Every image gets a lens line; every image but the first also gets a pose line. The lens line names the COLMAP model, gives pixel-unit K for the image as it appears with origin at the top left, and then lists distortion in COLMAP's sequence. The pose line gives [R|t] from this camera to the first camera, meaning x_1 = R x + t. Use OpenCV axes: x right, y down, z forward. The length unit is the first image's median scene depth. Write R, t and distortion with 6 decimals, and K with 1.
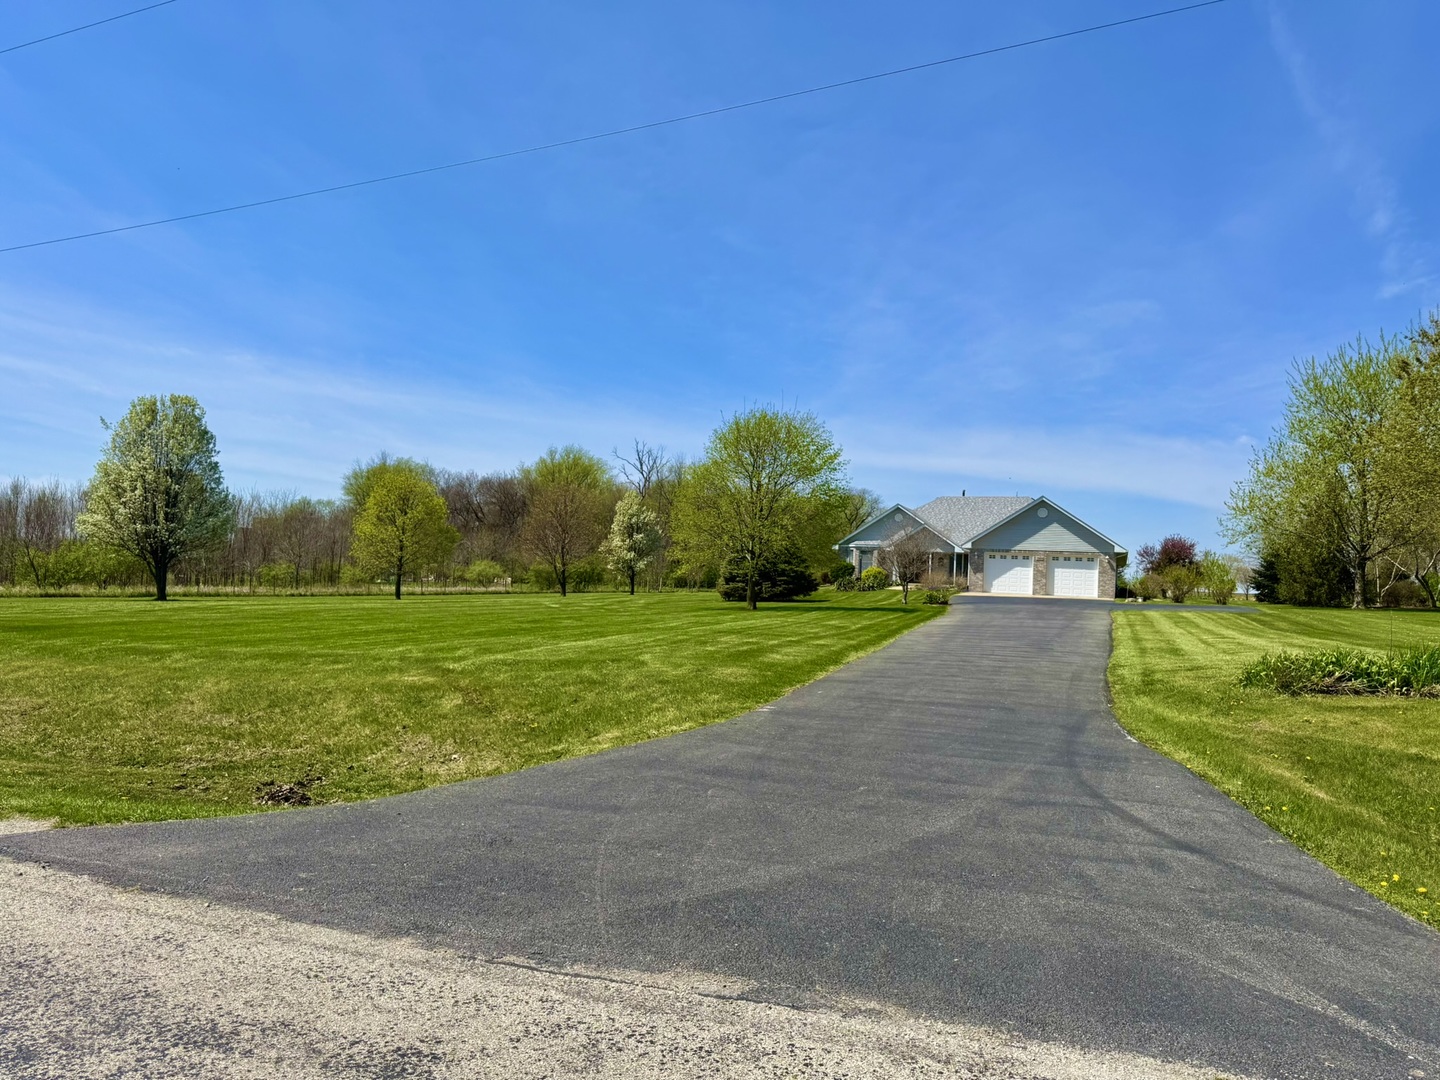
lens RADIAL K [[937.8, 0, 715.7], [0, 937.8, 597.5], [0, 0, 1]] dist [0.000293, 0.000180]
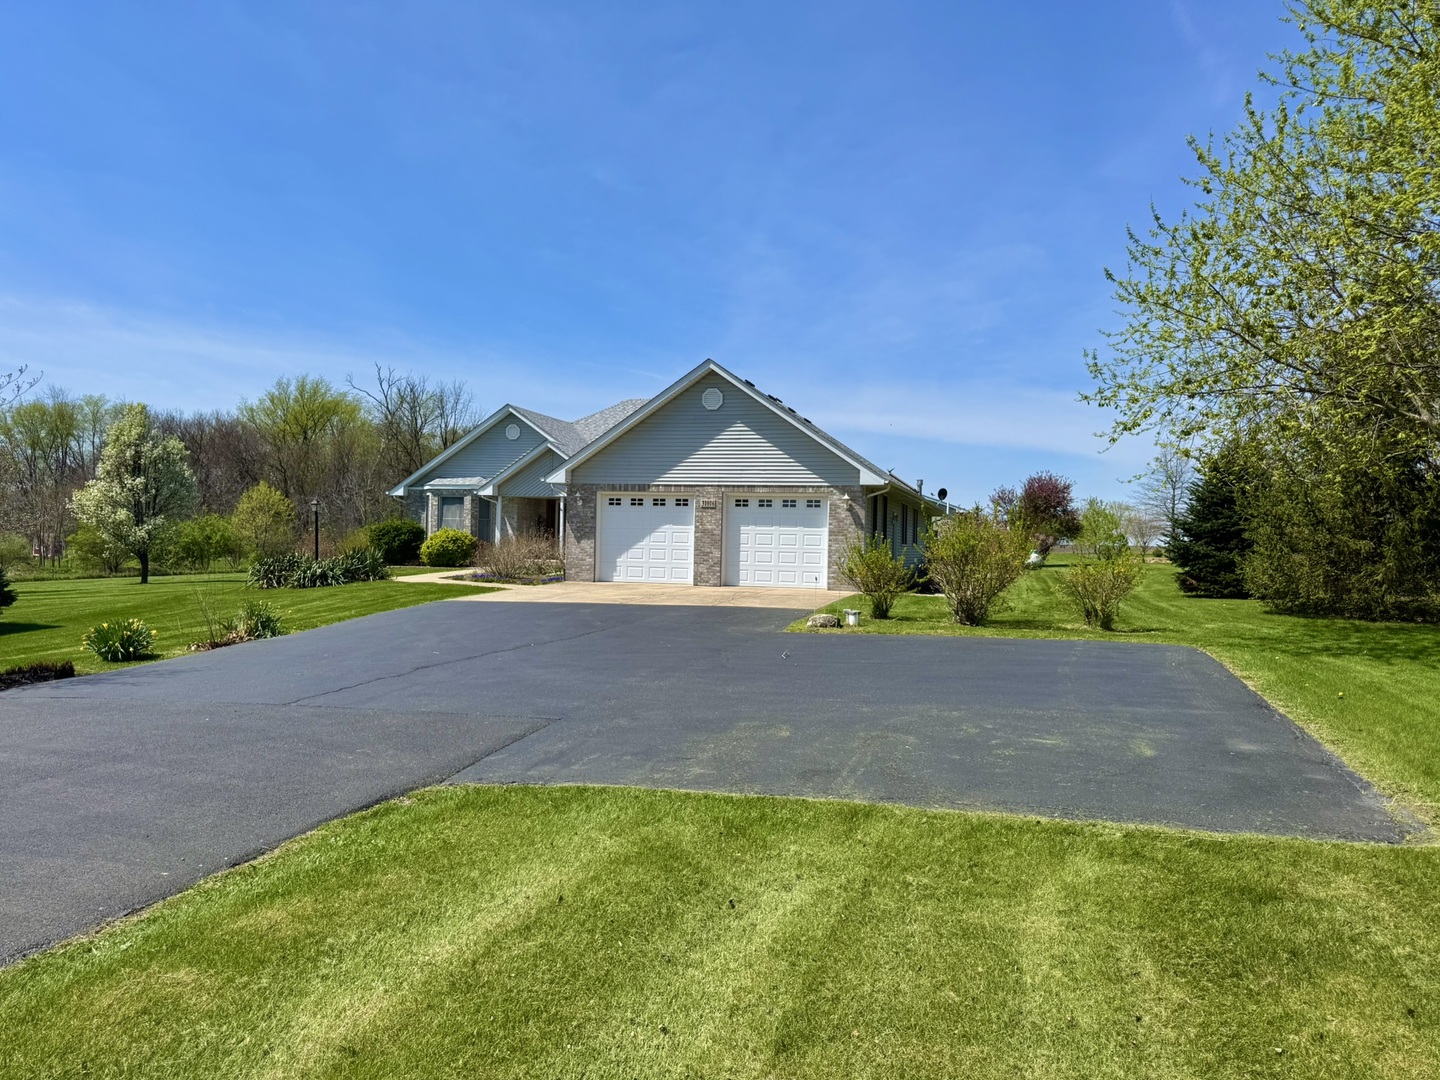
lens RADIAL K [[1002.6, 0, 720.0], [0, 1002.6, 540.0], [0, 0, 1]] dist [0.048334, -0.000895]
pose [[0.992081, -0.020995, 0.123832, 0.285537], [0.023525, 0.999543, -0.019001, -0.015037], [-0.123376, 0.021764, 0.992121, 0.521657]]
